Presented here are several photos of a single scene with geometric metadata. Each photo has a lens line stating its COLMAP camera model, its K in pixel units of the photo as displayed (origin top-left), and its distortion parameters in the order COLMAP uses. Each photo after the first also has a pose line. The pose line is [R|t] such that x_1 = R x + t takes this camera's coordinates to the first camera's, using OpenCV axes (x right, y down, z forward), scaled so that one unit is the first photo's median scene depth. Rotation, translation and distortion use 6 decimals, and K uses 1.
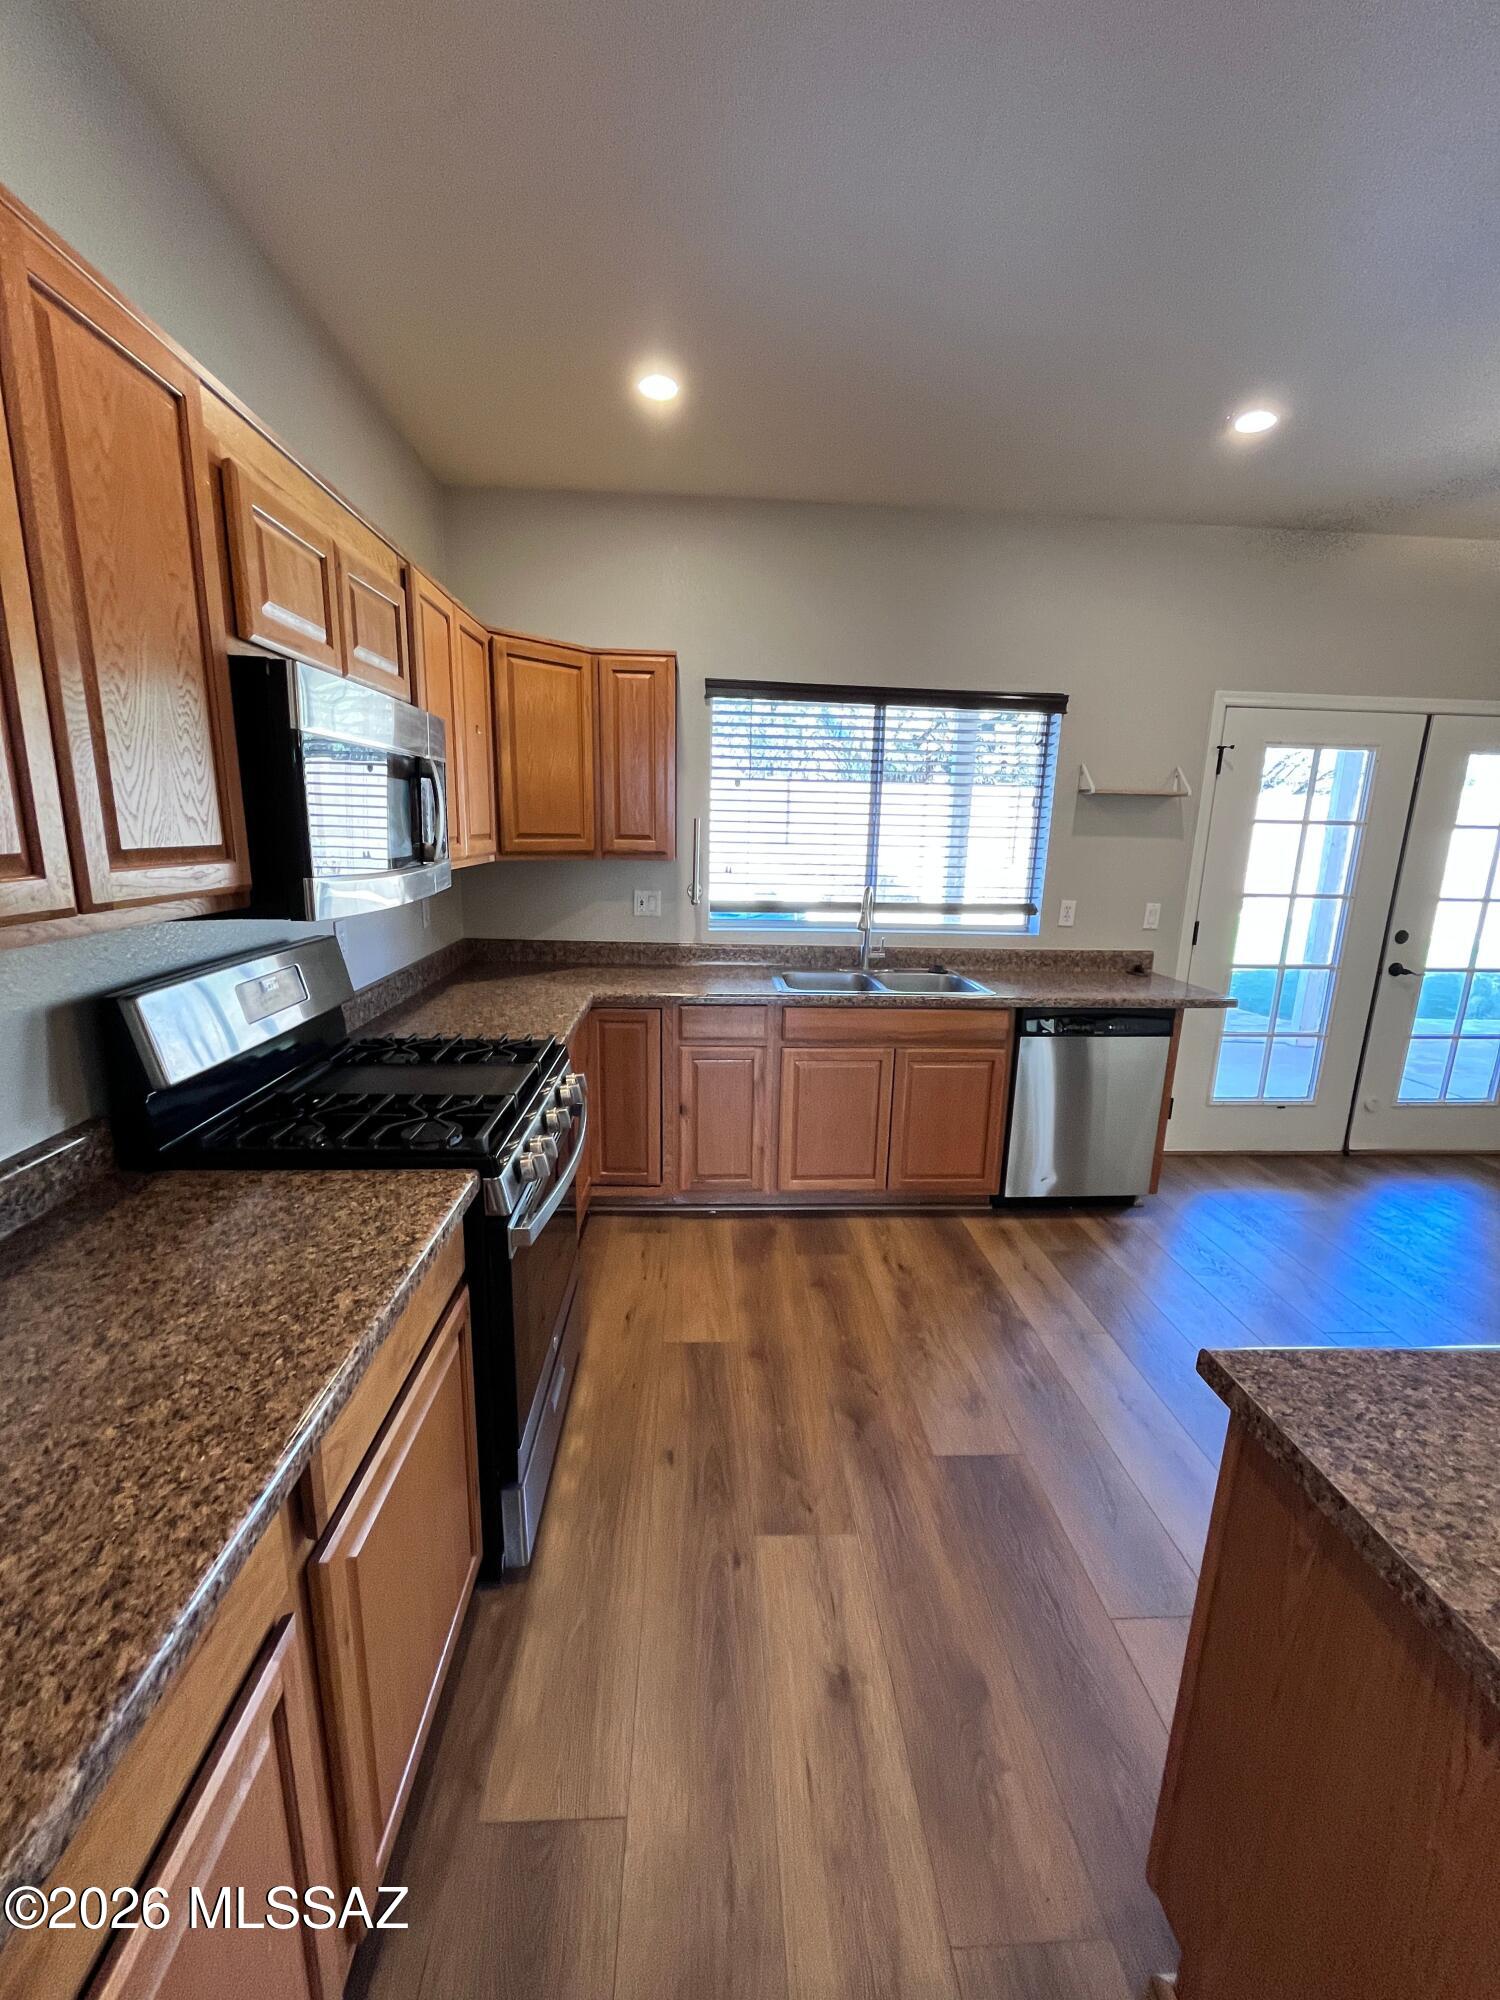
lens RADIAL K [[807.9, 0, 743.3], [0, 807.9, 1004.3], [0, 0, 1]] dist [-0.001407, -0.000180]
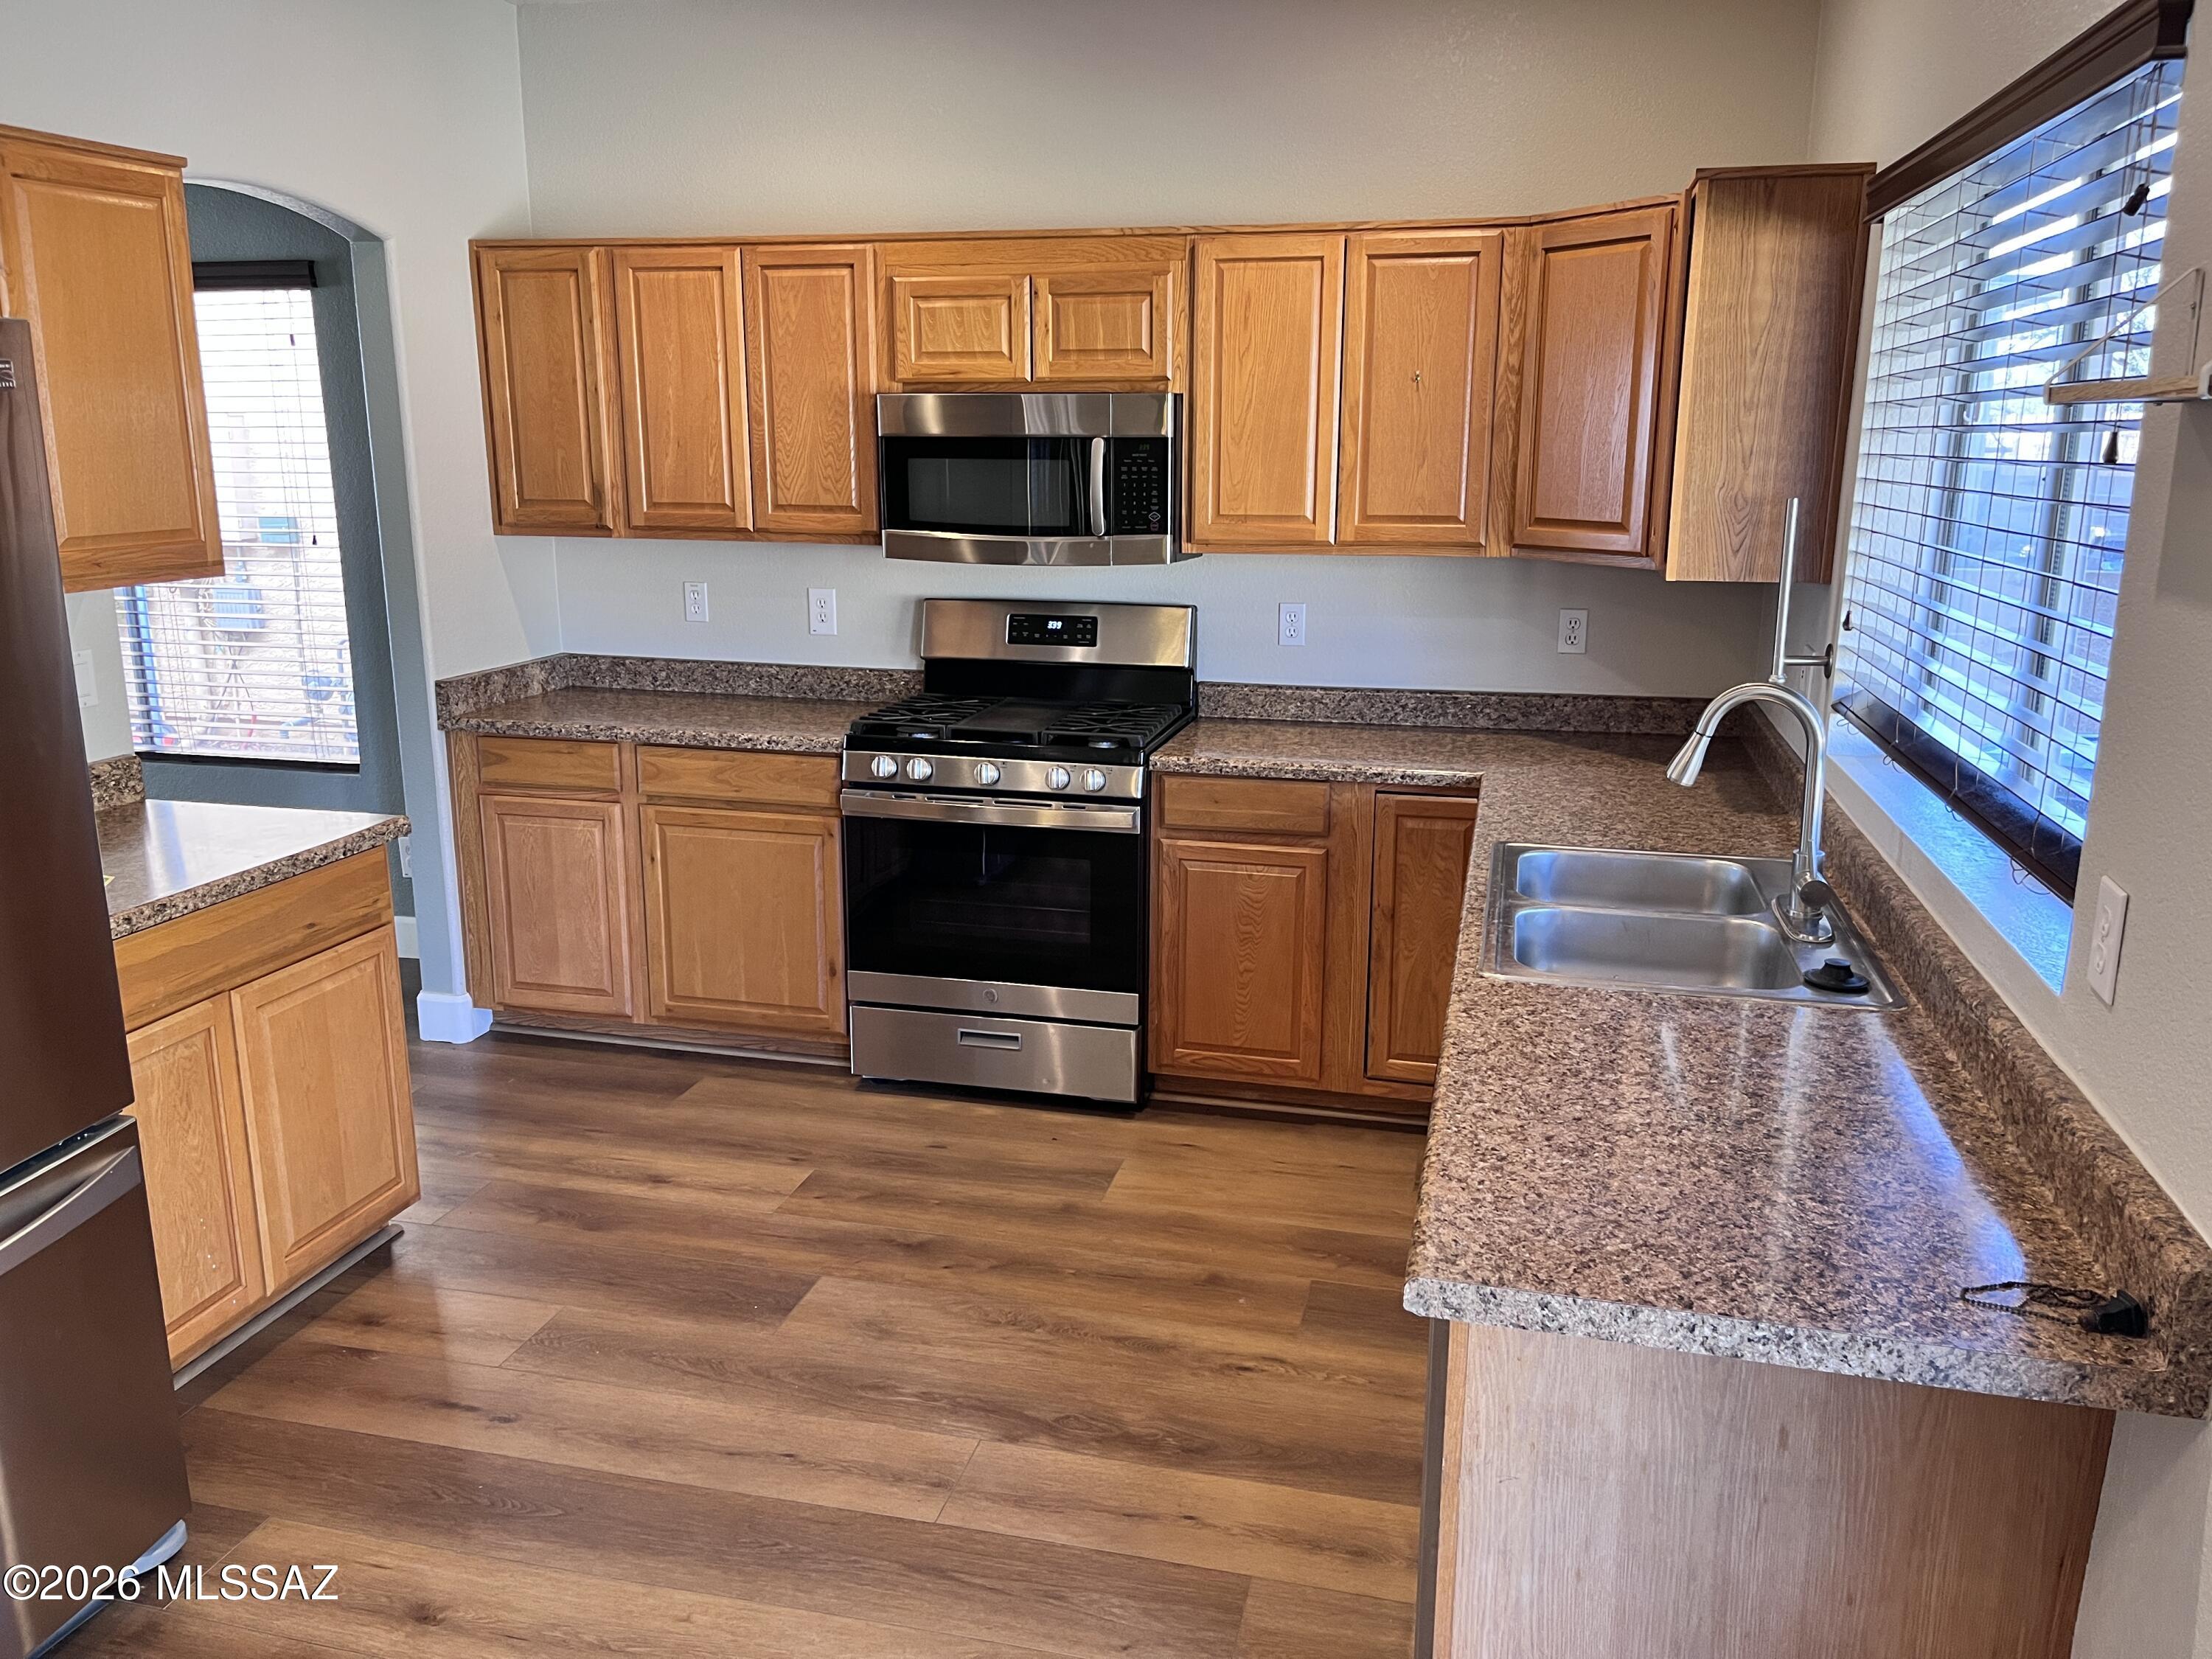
lens RADIAL K [[1691.1, 0, 1102.5], [0, 1691.1, 817.3], [0, 0, 1]] dist [0.084214, -0.101486]
pose [[-0.295538, 0.187000, -0.936850, 1.316608], [-0.215102, 0.942448, 0.255974, -0.295132], [0.930800, 0.277169, -0.238306, 1.215023]]
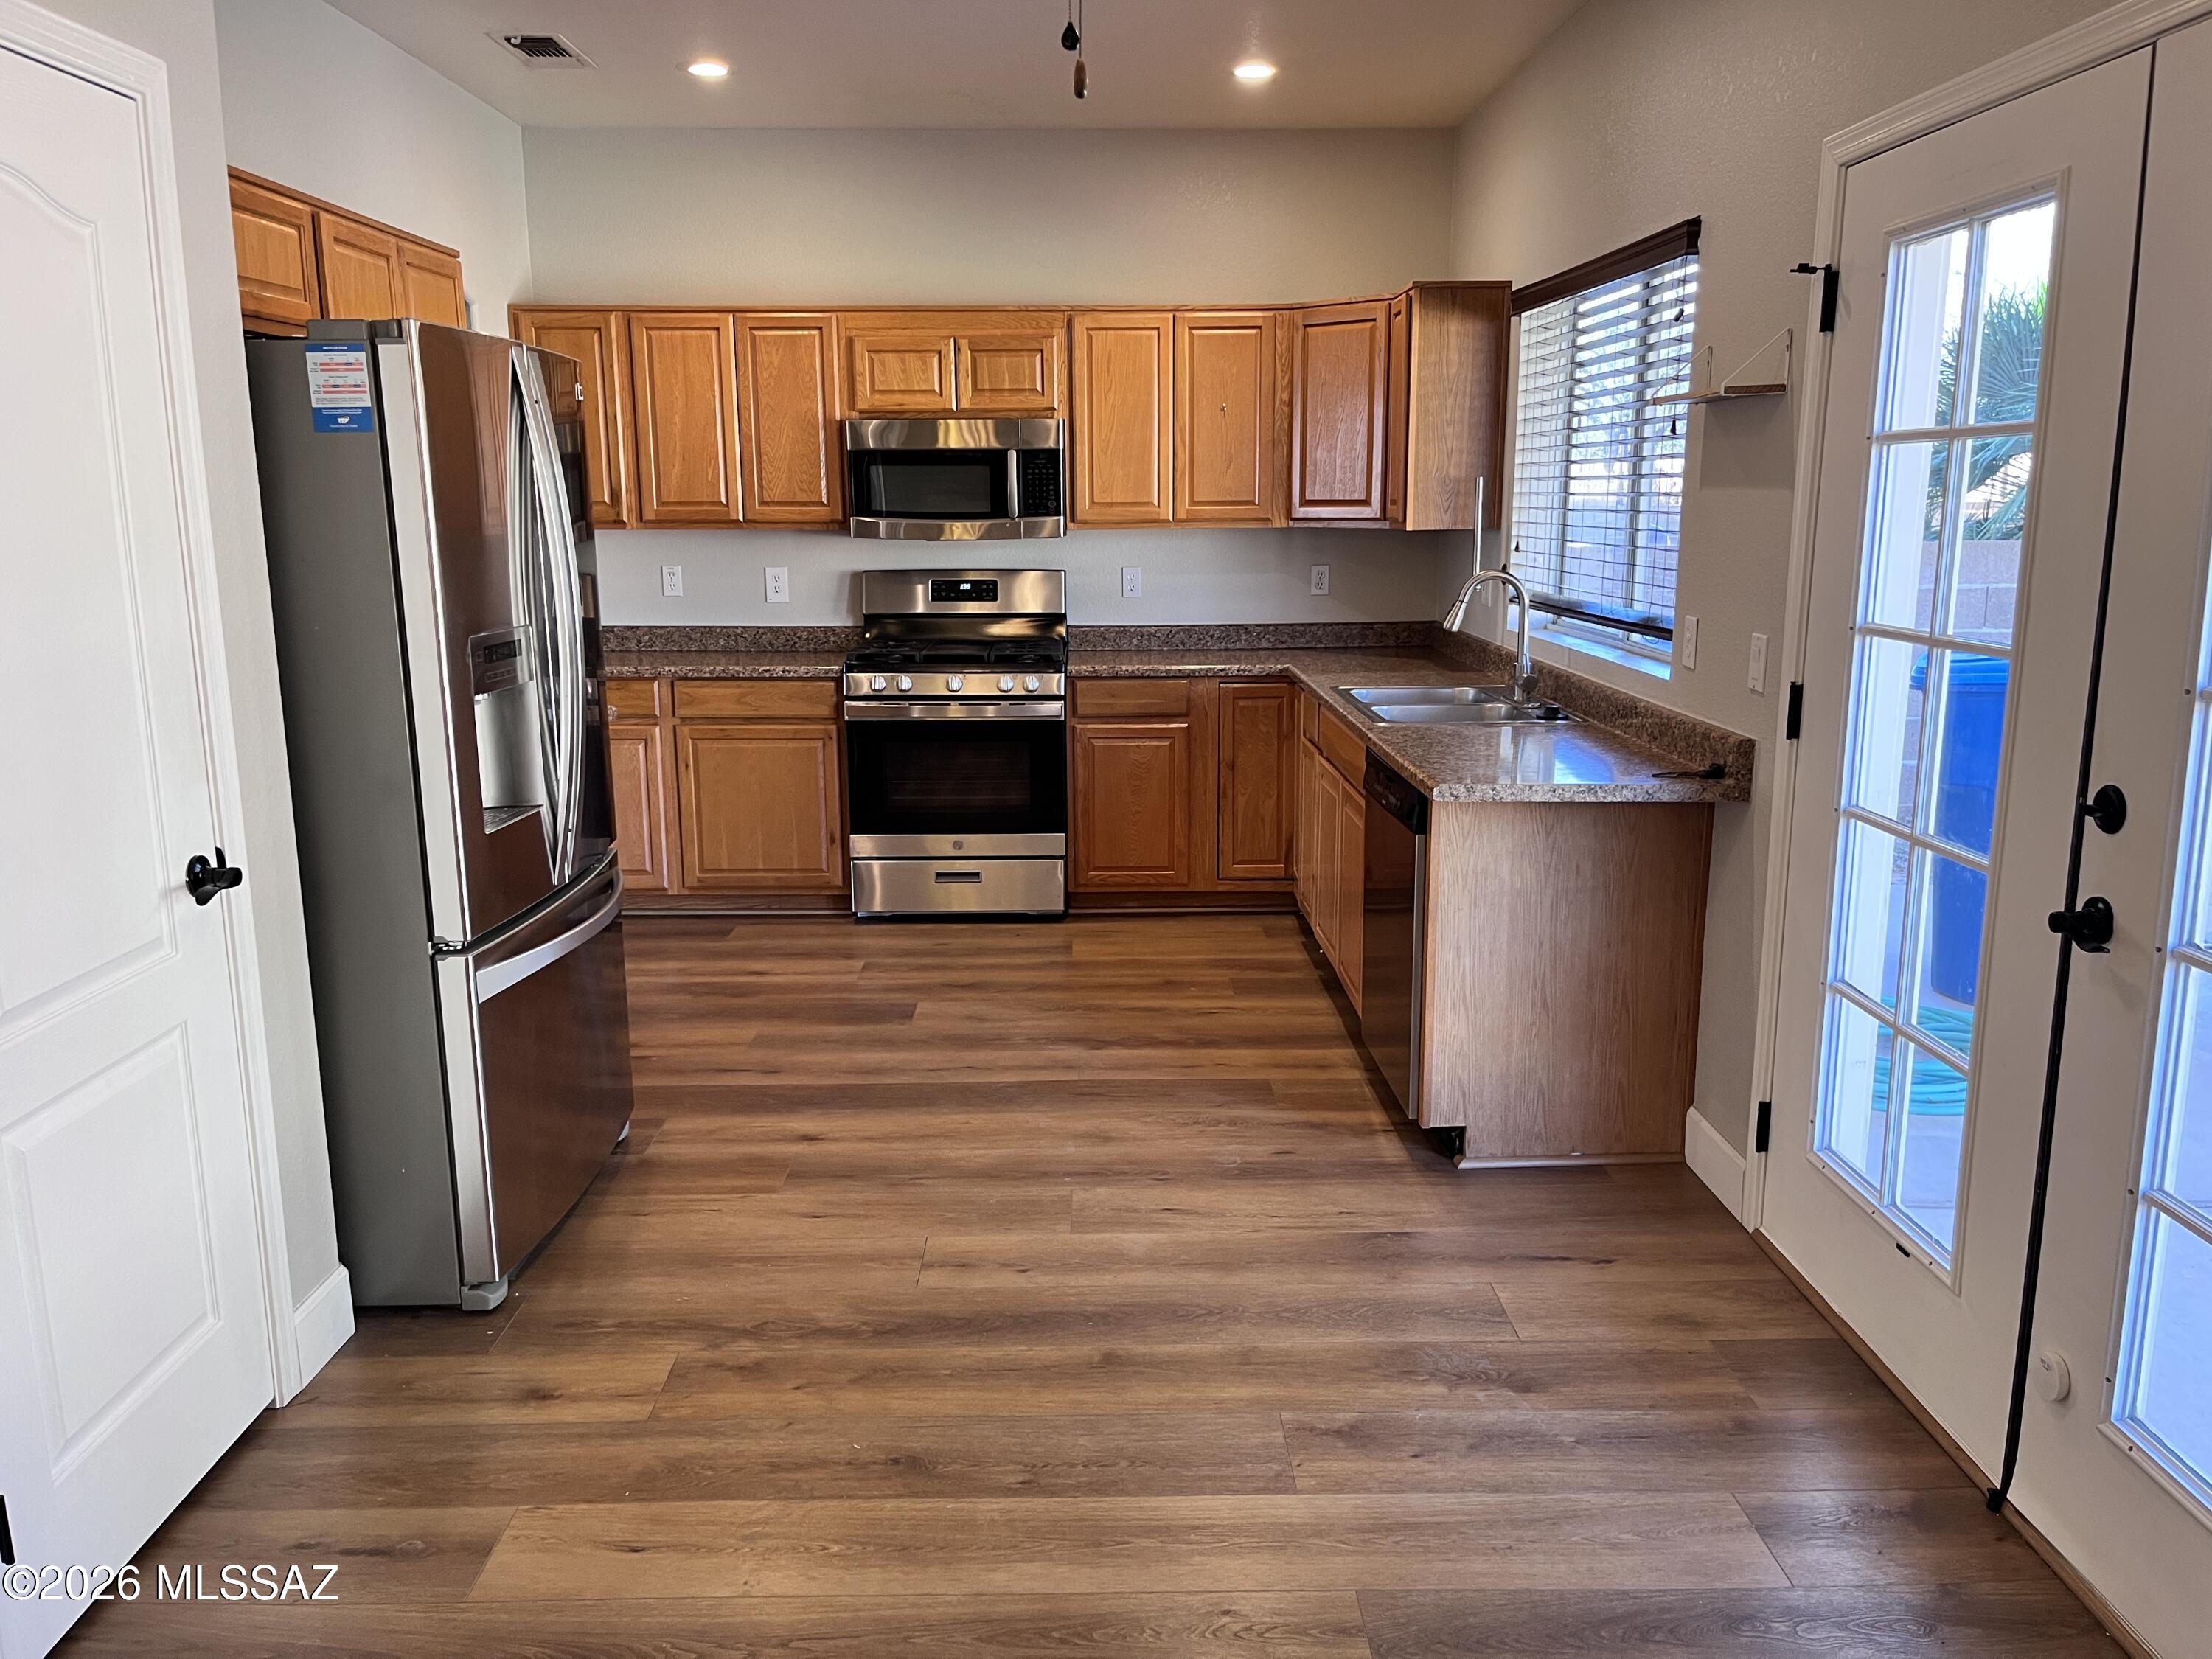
lens RADIAL K [[1691.1, 0, 1102.5], [0, 1691.1, 817.3], [0, 0, 1]] dist [0.084214, -0.101486]
pose [[-0.043348, 0.168990, -0.984664, 2.116326], [-0.209234, 0.962198, 0.174346, -0.166187], [0.976904, 0.213582, -0.006351, 0.966835]]
